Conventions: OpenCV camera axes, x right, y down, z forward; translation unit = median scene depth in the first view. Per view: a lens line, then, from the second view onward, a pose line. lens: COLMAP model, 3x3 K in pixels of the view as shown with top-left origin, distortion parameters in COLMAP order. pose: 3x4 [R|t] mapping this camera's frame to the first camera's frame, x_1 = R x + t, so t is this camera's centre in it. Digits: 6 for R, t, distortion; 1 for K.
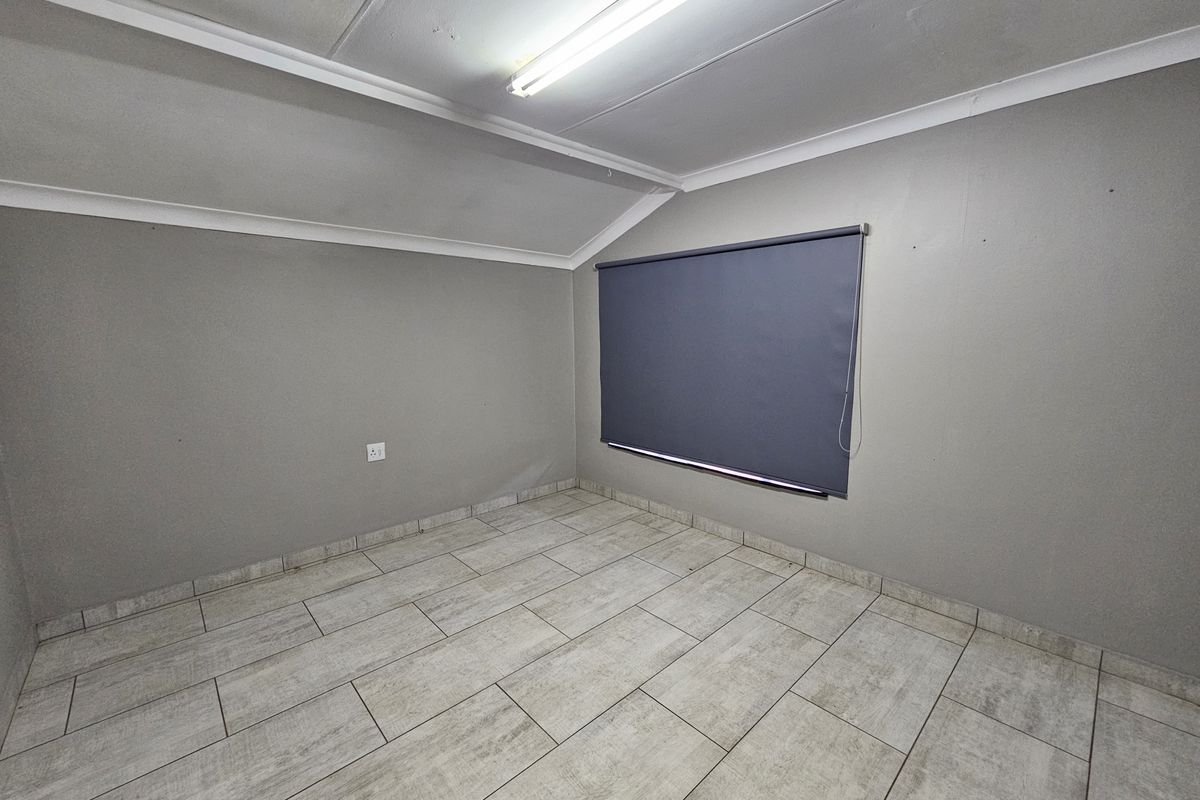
lens RADIAL K [[485.9, 0, 599.0], [0, 485.9, 400.7], [0, 0, 1]] dist [-0.000252, -0.000101]
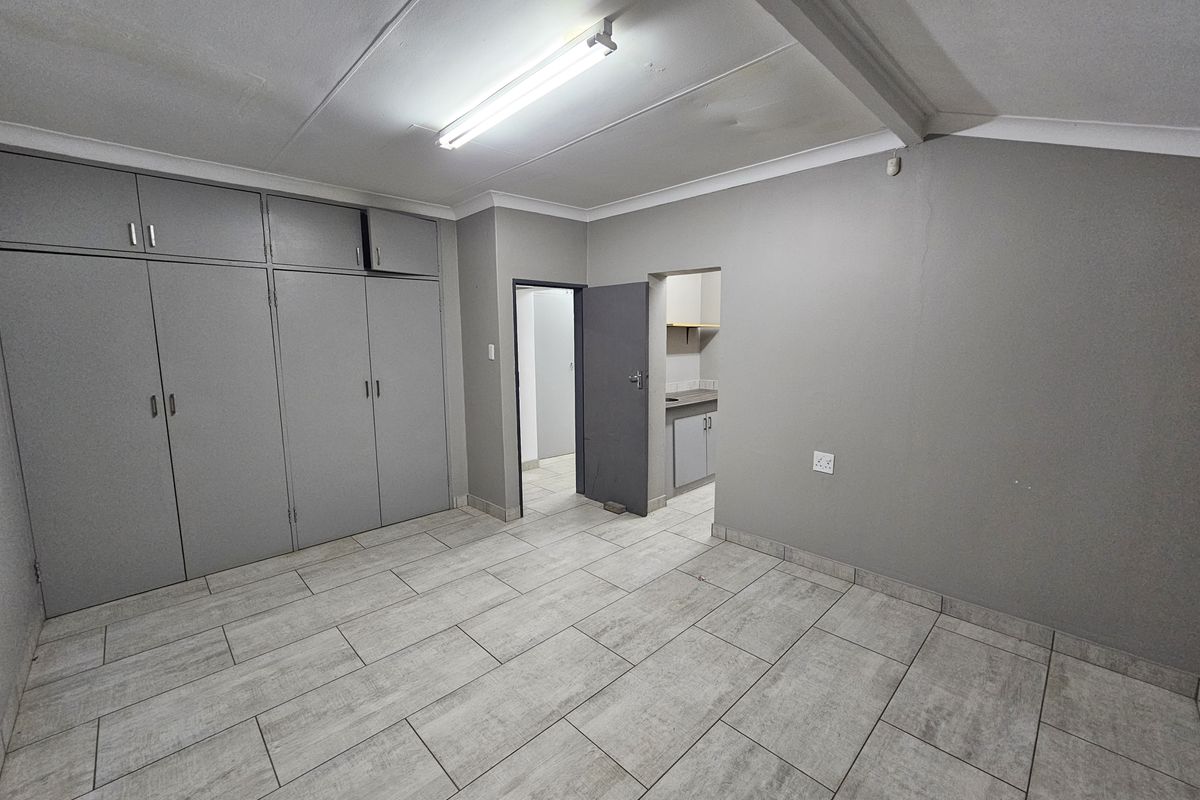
lens RADIAL K [[485.9, 0, 598.8], [0, 485.9, 398.3], [0, 0, 1]] dist [-0.000252, -0.000101]
pose [[-0.999566, 0.020273, -0.021358, -0.120089], [0.013580, 0.960900, 0.276563, -0.271931], [0.026130, 0.276153, -0.960758, 1.815062]]
